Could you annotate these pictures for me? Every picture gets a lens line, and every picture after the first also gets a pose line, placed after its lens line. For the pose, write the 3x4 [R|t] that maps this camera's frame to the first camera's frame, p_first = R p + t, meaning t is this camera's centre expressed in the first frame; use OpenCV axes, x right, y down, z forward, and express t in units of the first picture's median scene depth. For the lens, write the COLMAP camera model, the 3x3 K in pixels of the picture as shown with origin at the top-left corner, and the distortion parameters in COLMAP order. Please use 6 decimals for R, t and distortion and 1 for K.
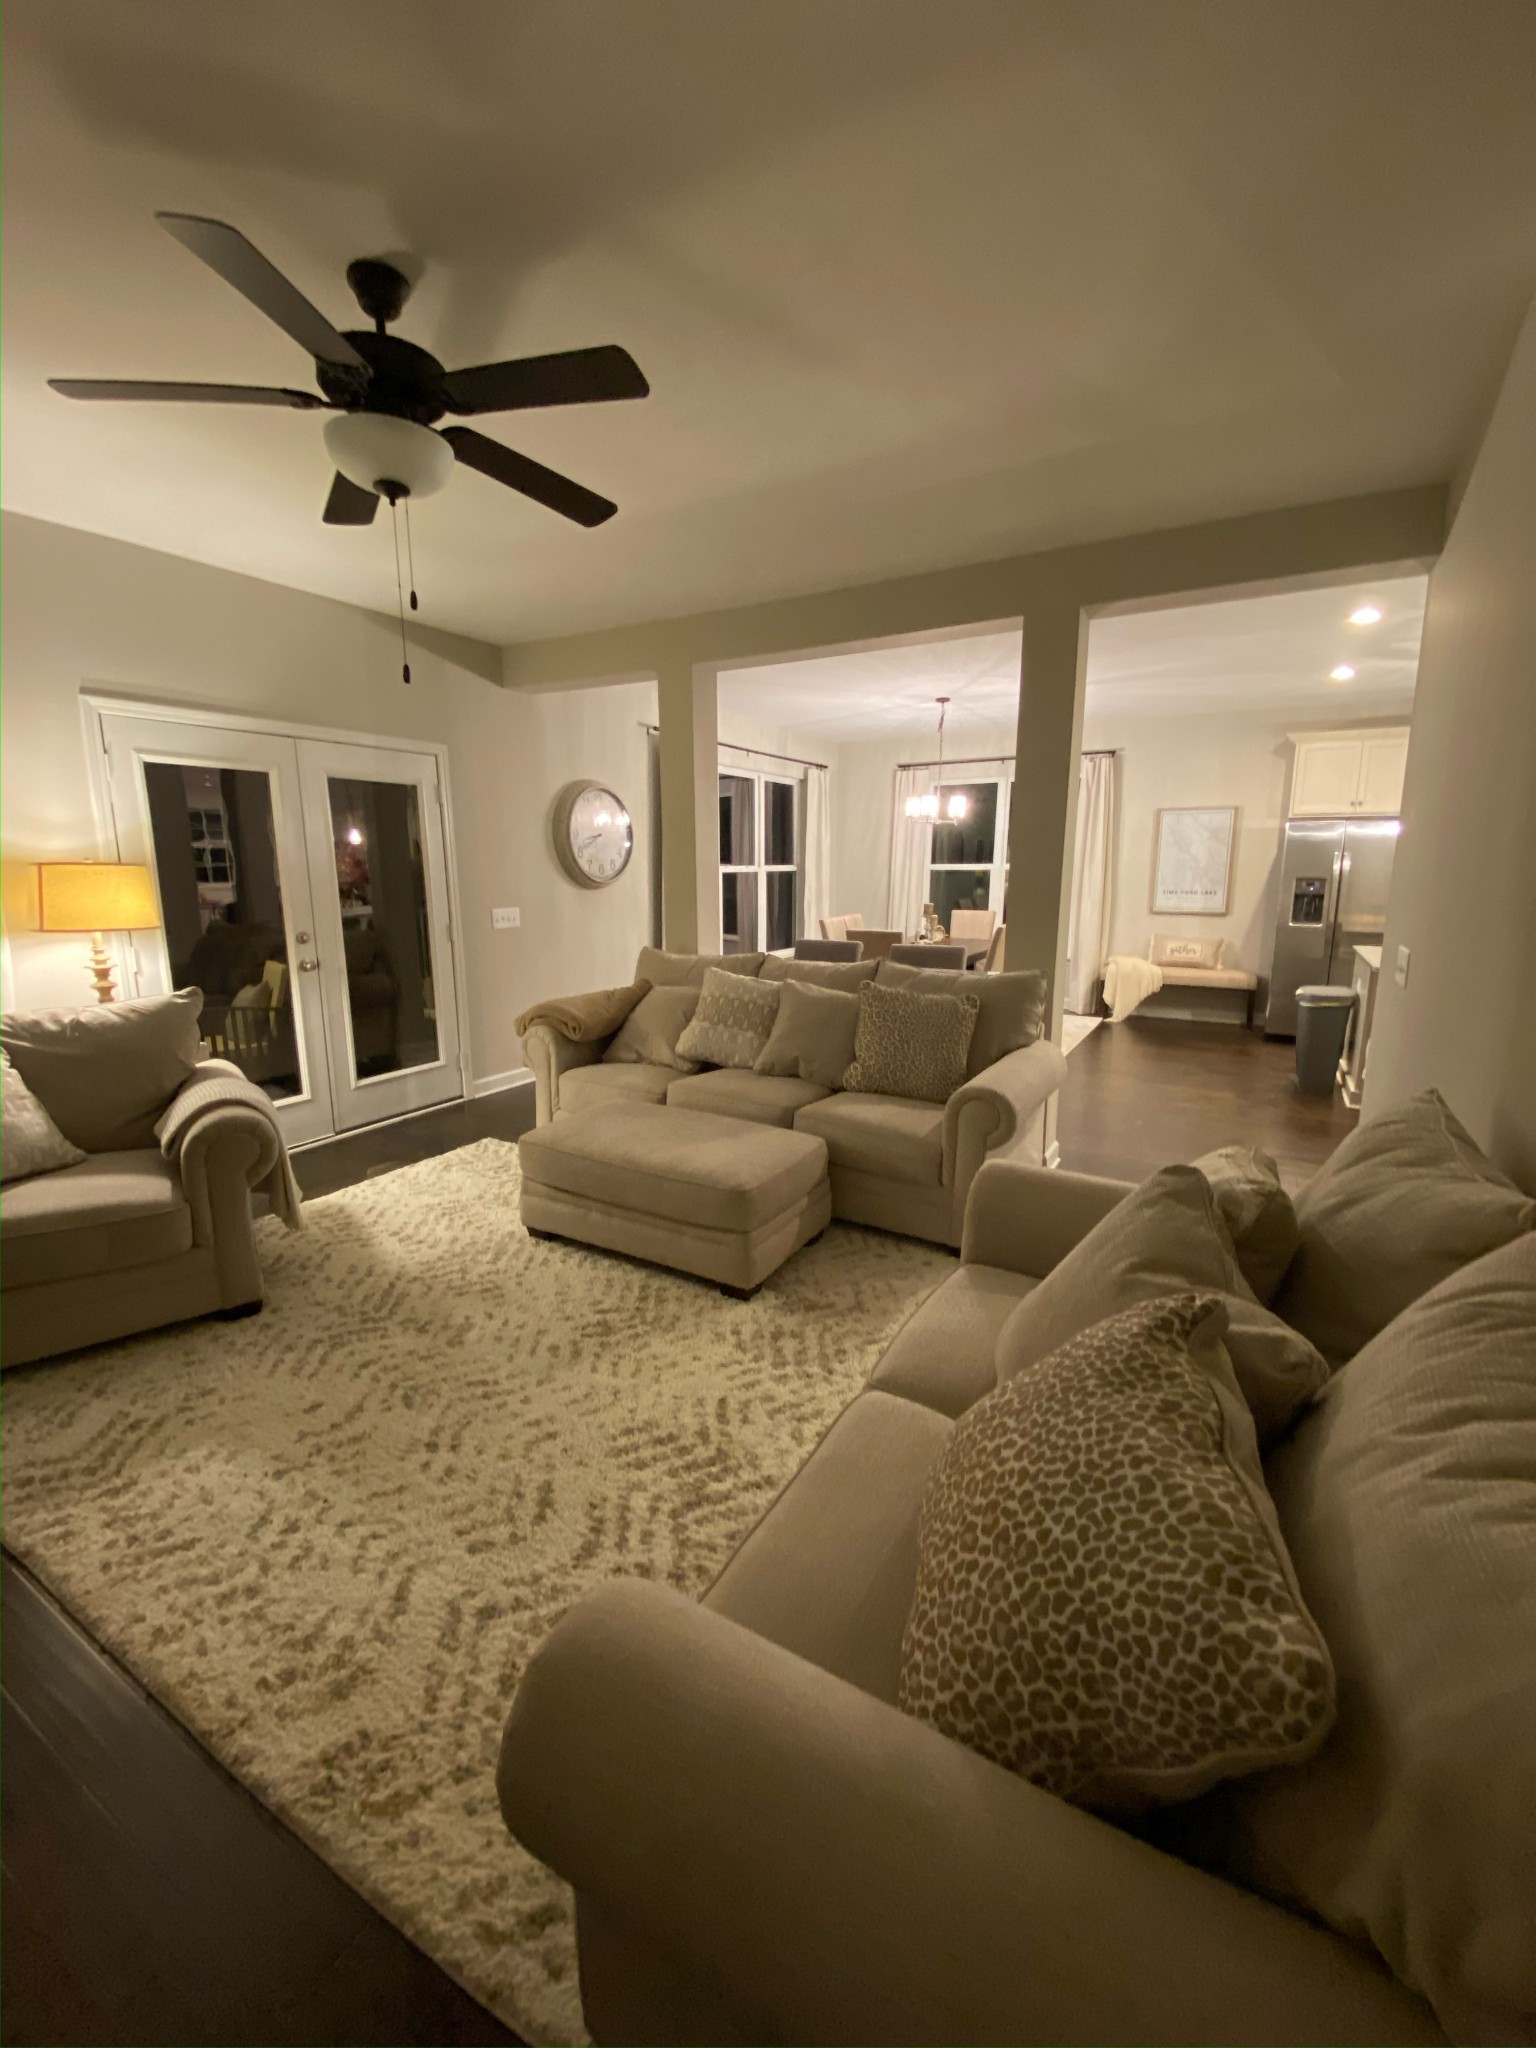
lens RADIAL K [[833.3, 0, 773.5], [0, 833.3, 1025.2], [0, 0, 1]] dist [0.000584, 0.000007]
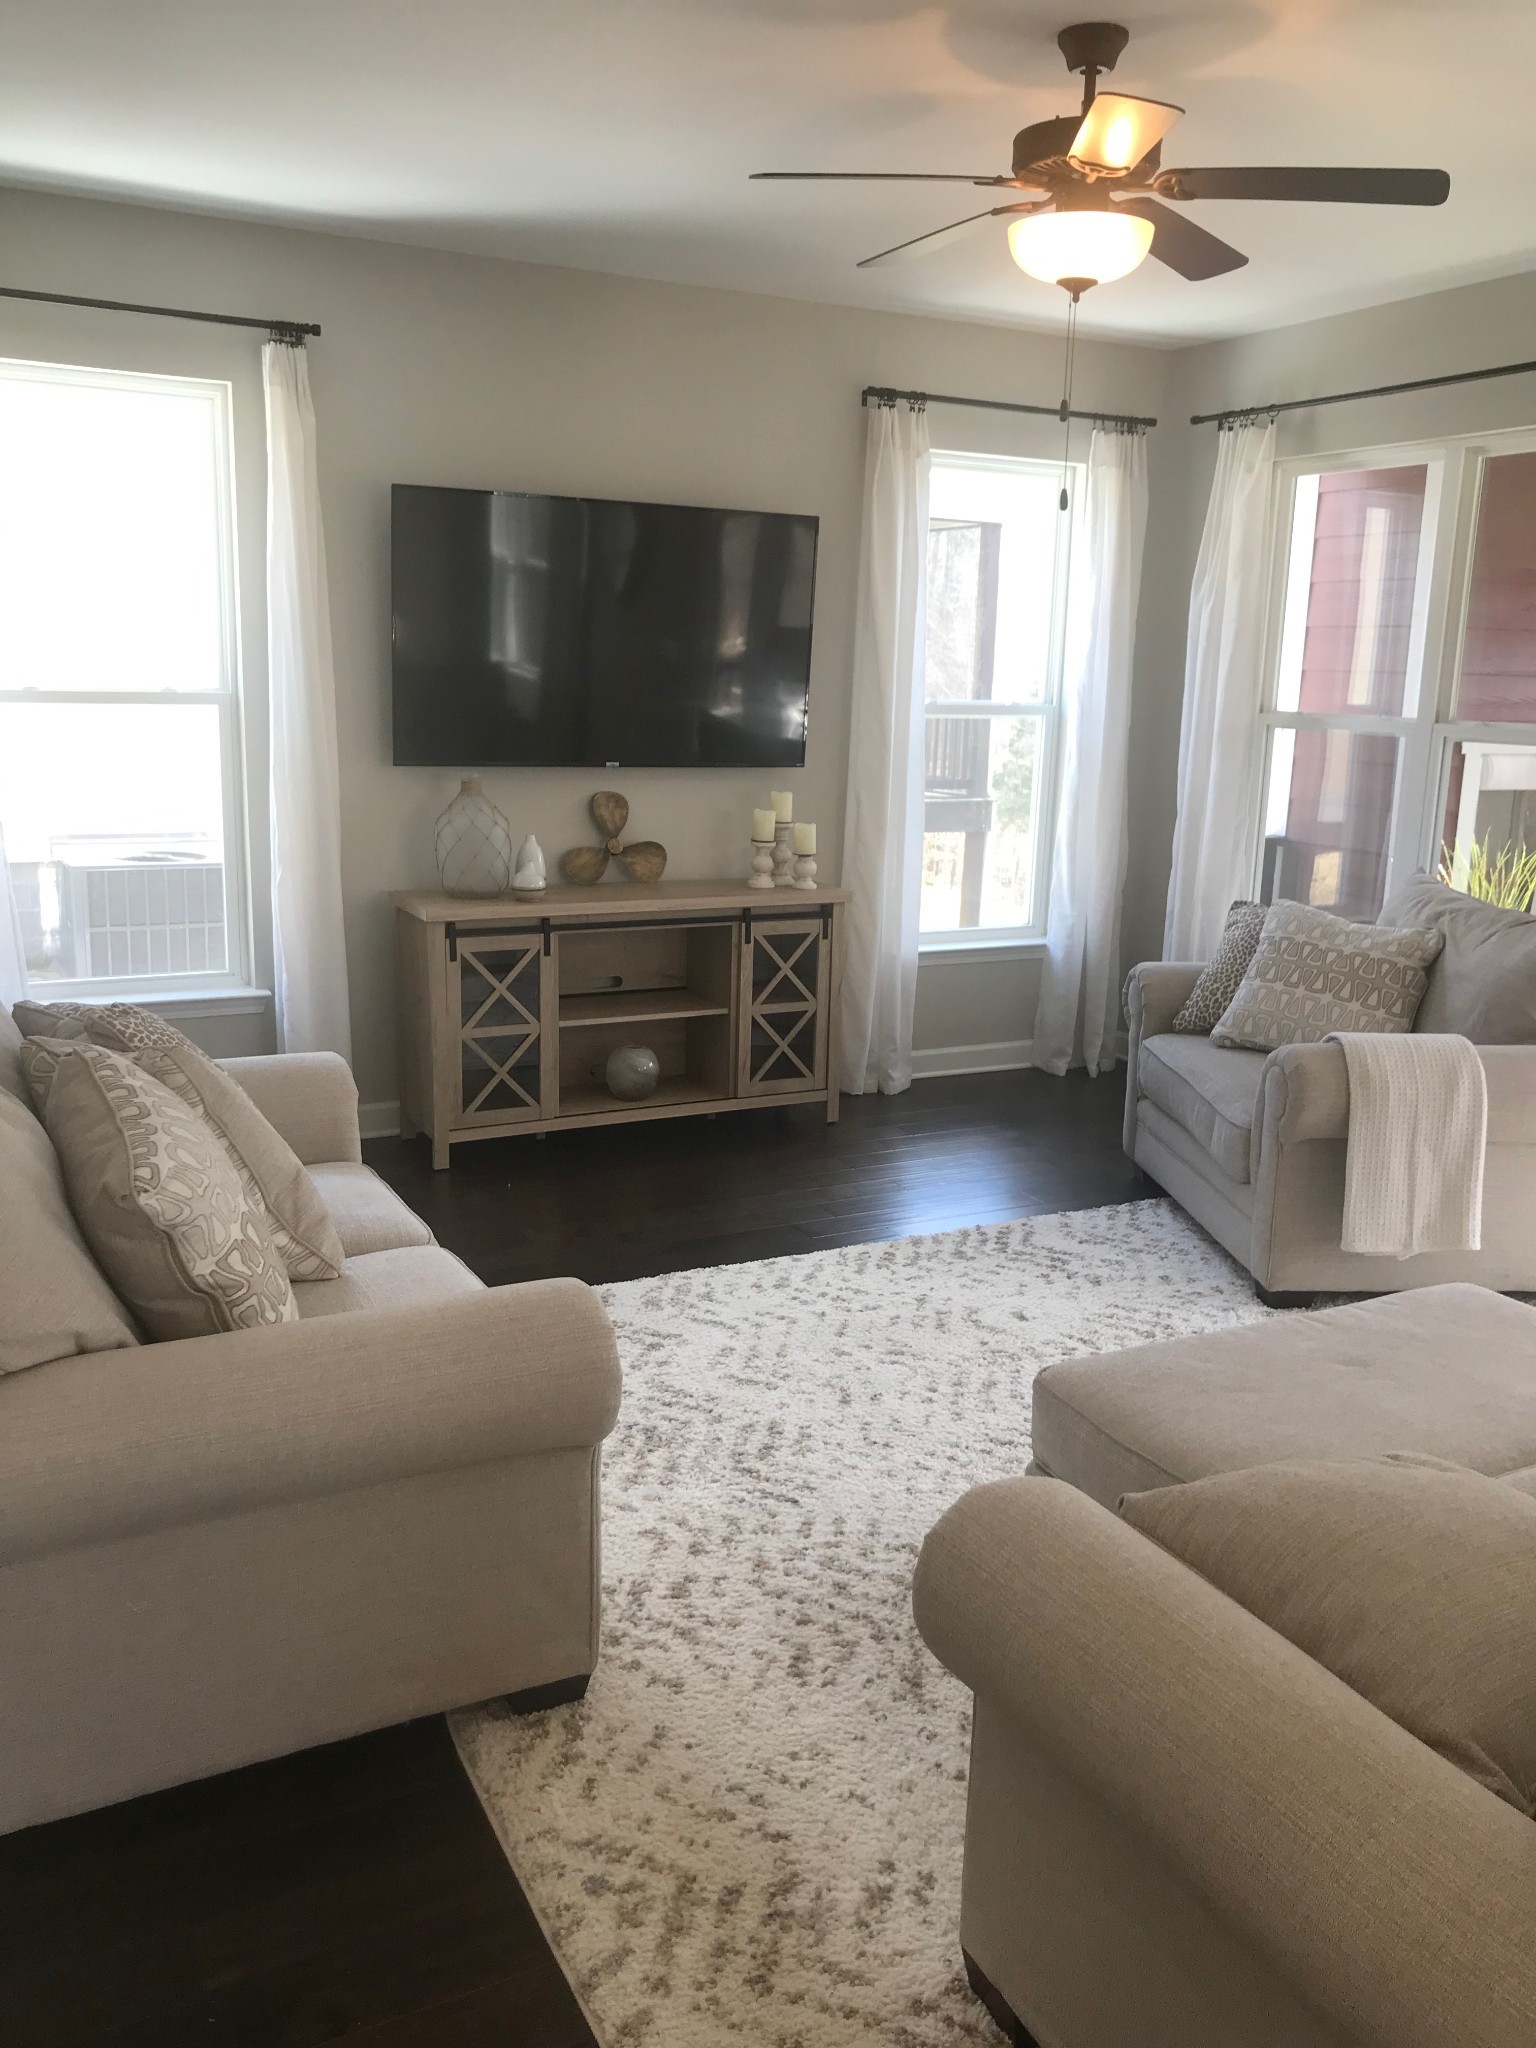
lens RADIAL K [[1671.4, 0, 771.4], [0, 1671.4, 1023.4], [0, 0, 1]] dist [0.002064, -0.000445]
pose [[-0.545979, 0.158546, -0.822661, 1.183941], [-0.187391, 0.933943, 0.304359, -0.390632], [0.816573, 0.320333, -0.480203, 1.744902]]
